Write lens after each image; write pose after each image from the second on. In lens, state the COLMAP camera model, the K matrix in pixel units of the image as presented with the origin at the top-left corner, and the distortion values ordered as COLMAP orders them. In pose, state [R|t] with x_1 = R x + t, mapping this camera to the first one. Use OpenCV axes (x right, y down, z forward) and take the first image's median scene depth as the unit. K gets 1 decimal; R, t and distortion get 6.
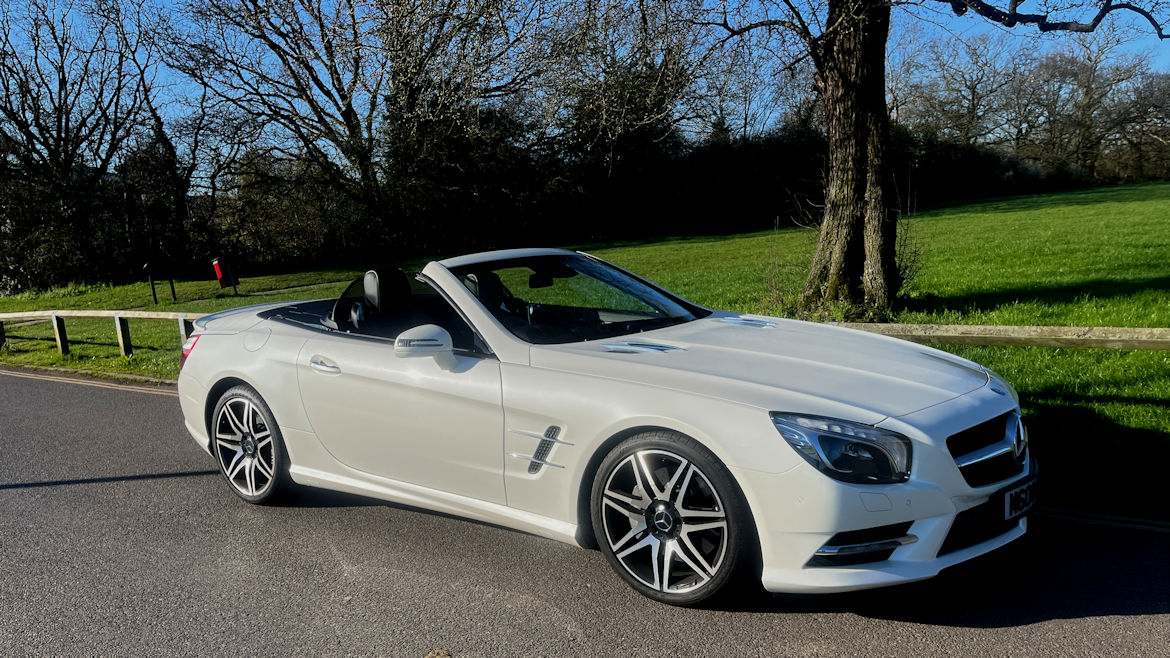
lens RADIAL K [[890.1, 0, 582.6], [0, 890.1, 351.1], [0, 0, 1]] dist [0.064764, -0.138906]
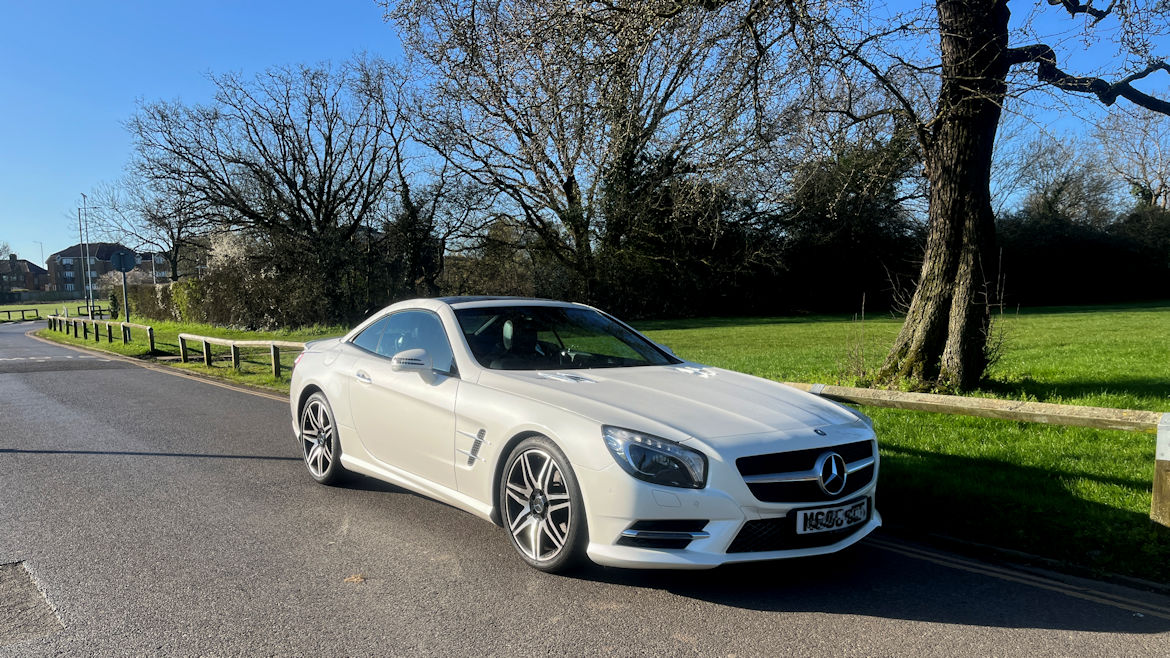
lens RADIAL K [[885.4, 0, 569.9], [0, 885.4, 376.7], [0, 0, 1]] dist [0.006857, -0.000782]
pose [[0.964170, 0.077427, -0.253737, 0.157386], [-0.089485, 0.995326, -0.036313, 0.016011], [0.249739, 0.057718, 0.966591, -0.089174]]
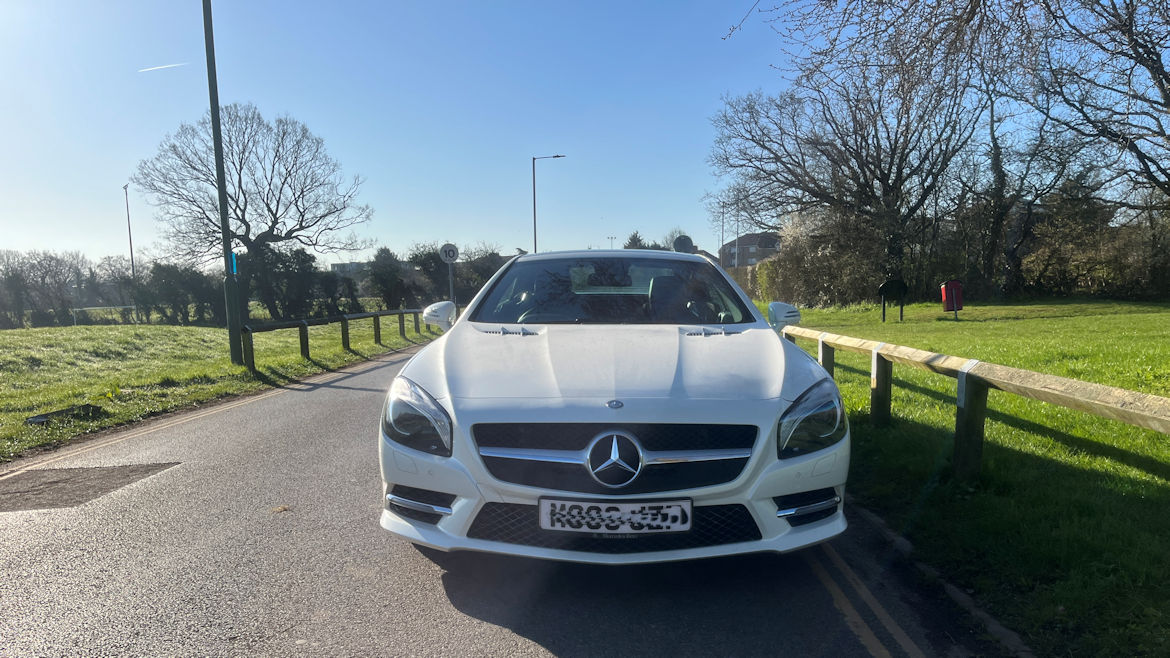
lens RADIAL K [[885.4, 0, 569.9], [0, 885.4, 376.7], [0, 0, 1]] dist [0.006857, -0.000782]
pose [[0.589826, 0.128307, -0.797272, 0.415104], [-0.130856, 0.989434, 0.062424, -0.011493], [0.796857, 0.067509, 0.600384, 0.151123]]
